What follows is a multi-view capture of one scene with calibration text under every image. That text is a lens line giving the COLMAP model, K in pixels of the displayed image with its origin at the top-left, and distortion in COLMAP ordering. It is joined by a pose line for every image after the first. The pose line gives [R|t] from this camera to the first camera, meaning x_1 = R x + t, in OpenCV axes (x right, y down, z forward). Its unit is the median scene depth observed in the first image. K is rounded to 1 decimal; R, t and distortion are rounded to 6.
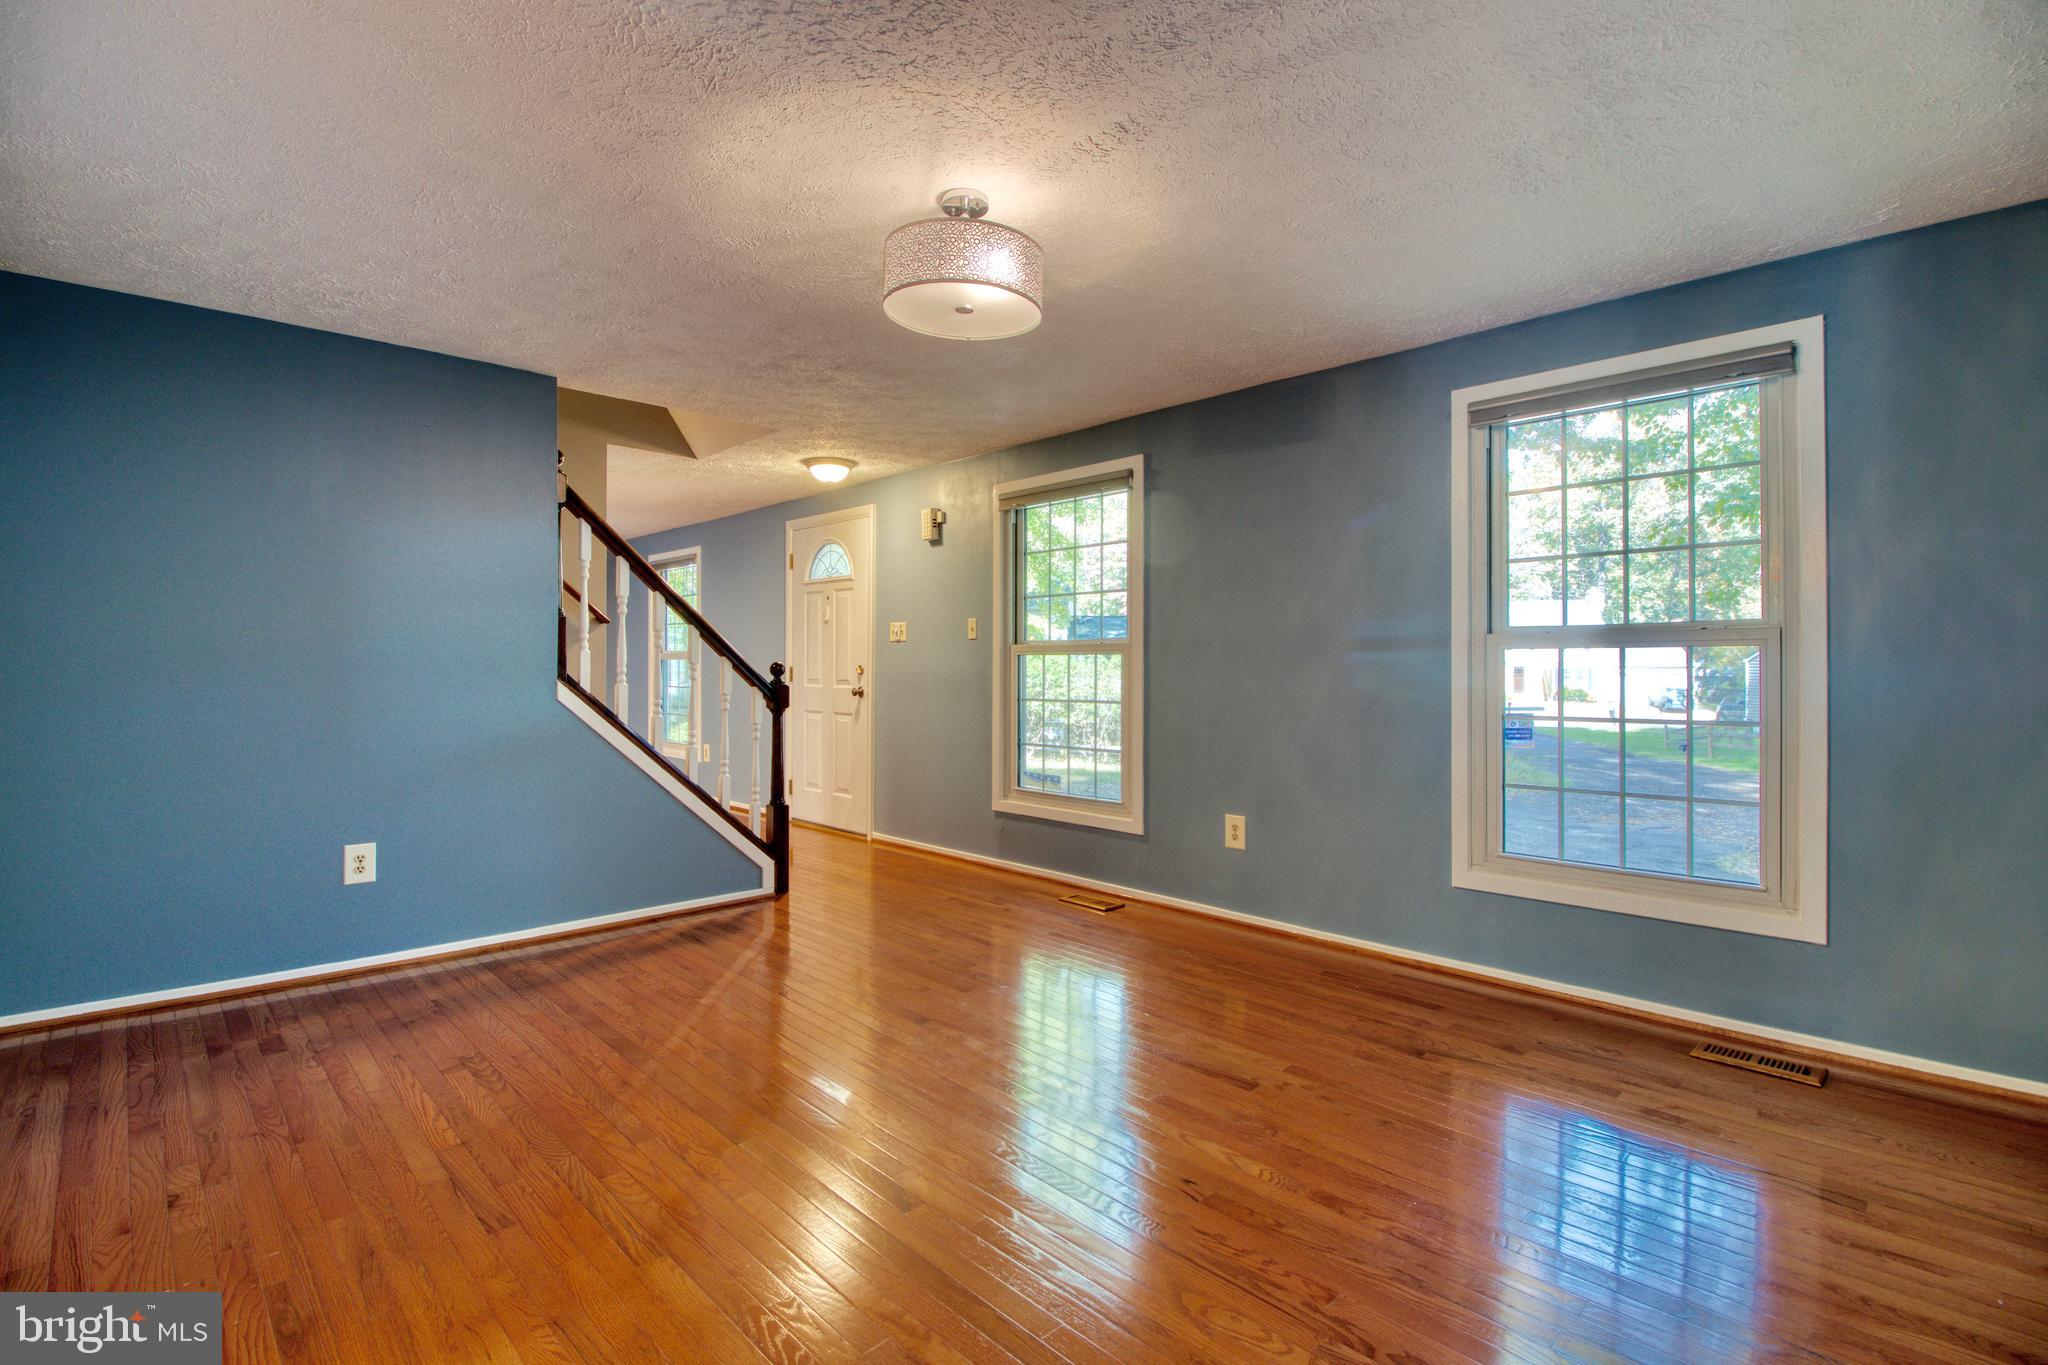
lens RADIAL K [[946.1, 0, 1022.8], [0, 946.1, 665.2], [0, 0, 1]] dist [0.000387, -0.013346]
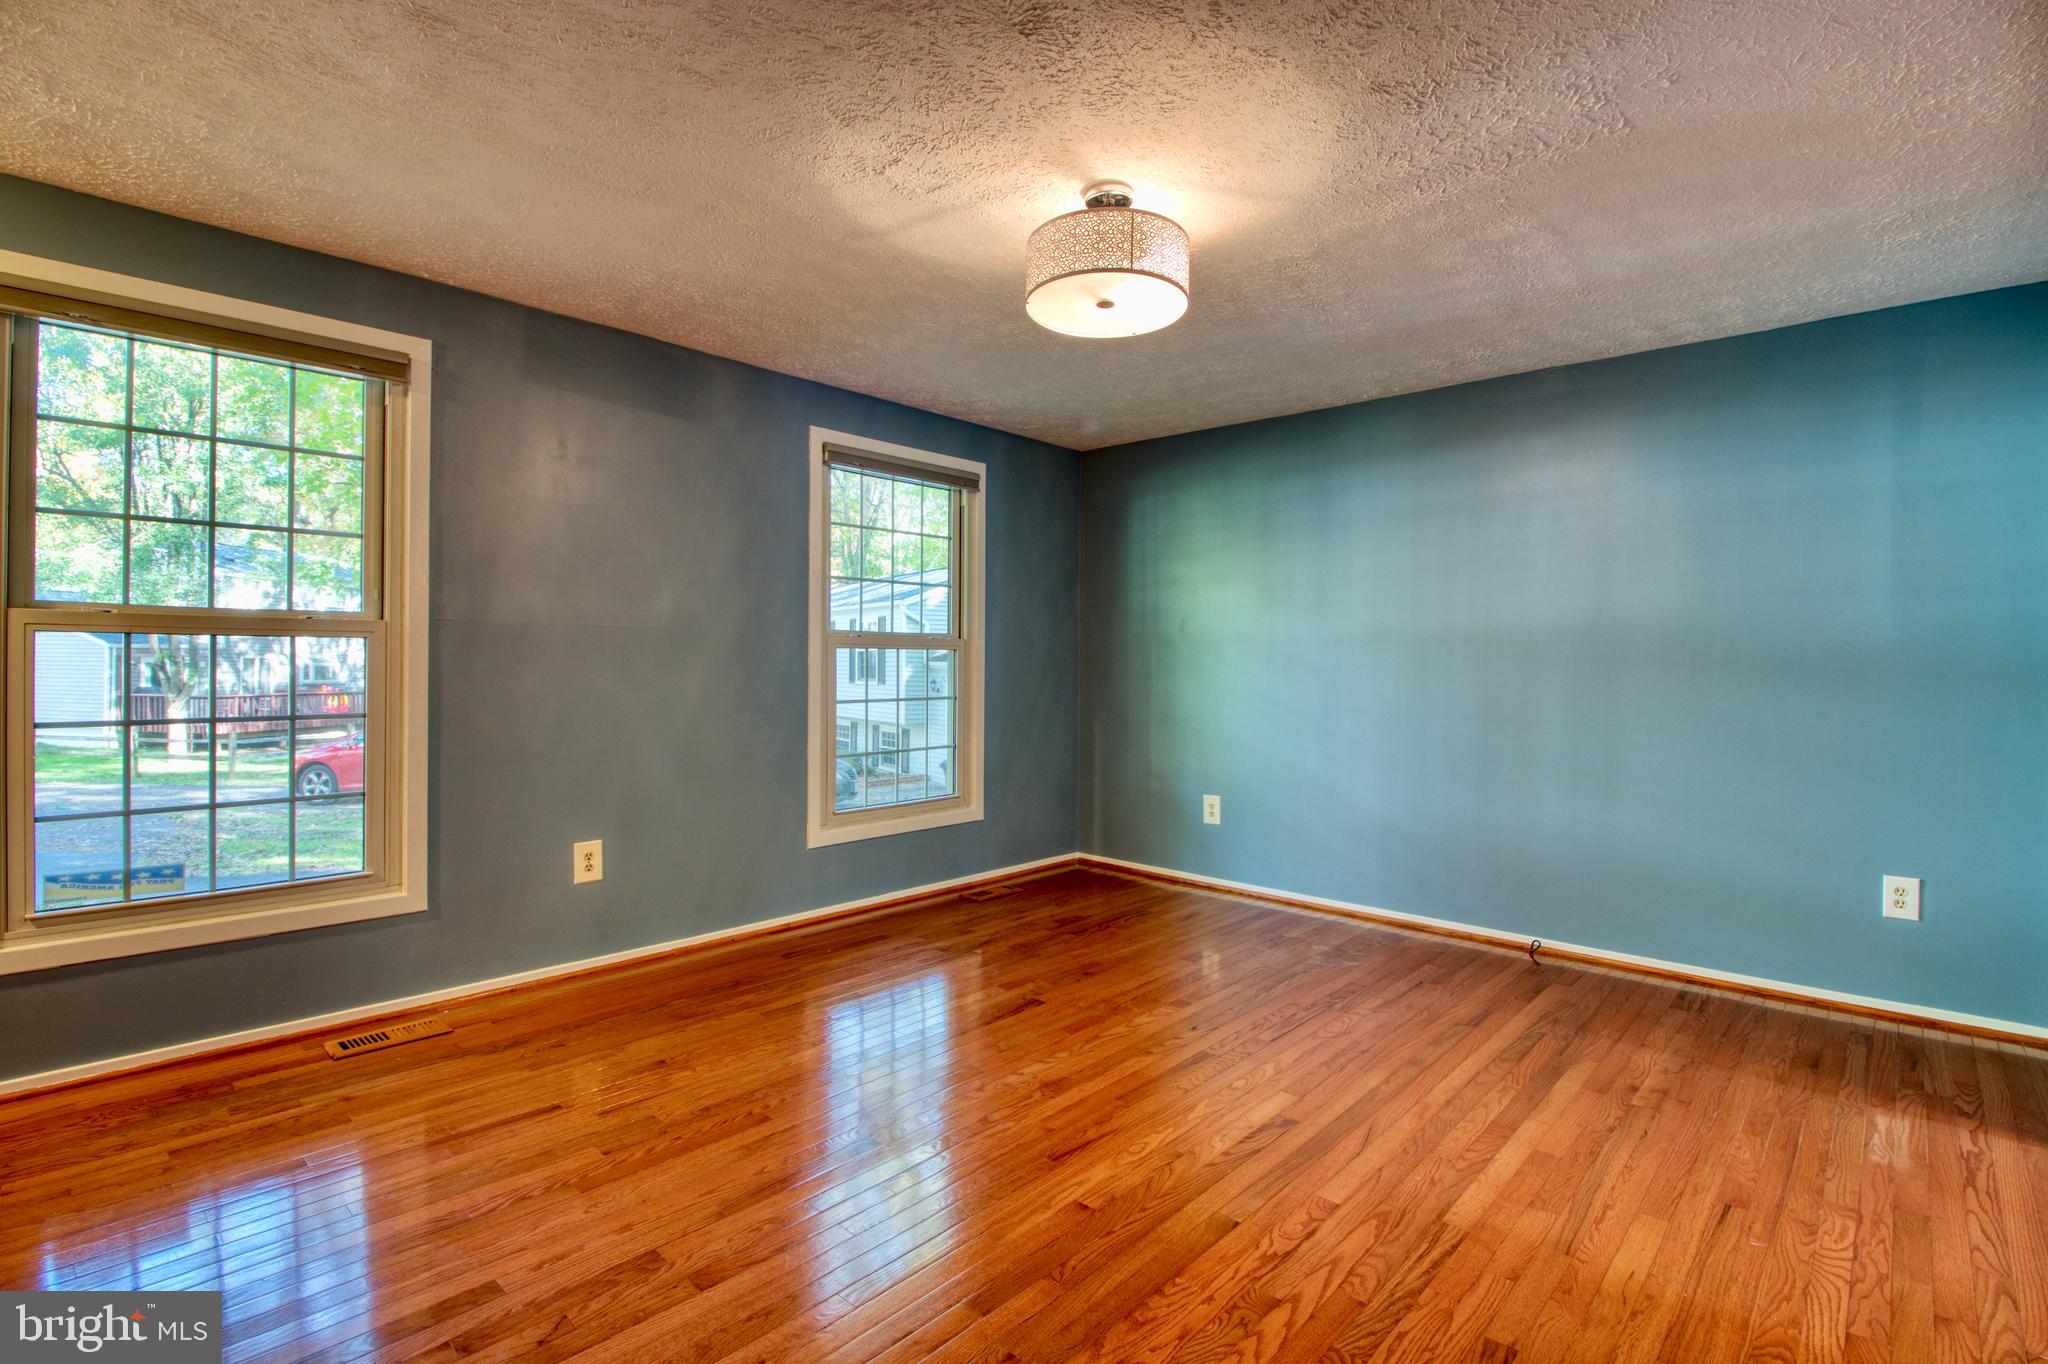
lens RADIAL K [[946.1, 0, 1022.8], [0, 946.1, 664.7], [0, 0, 1]] dist [0.000387, -0.013346]
pose [[-0.045073, -0.001641, 0.998982, -0.723259], [-0.007218, 0.999973, 0.001317, 0.001713], [-0.998958, -0.007152, -0.045084, 0.782116]]
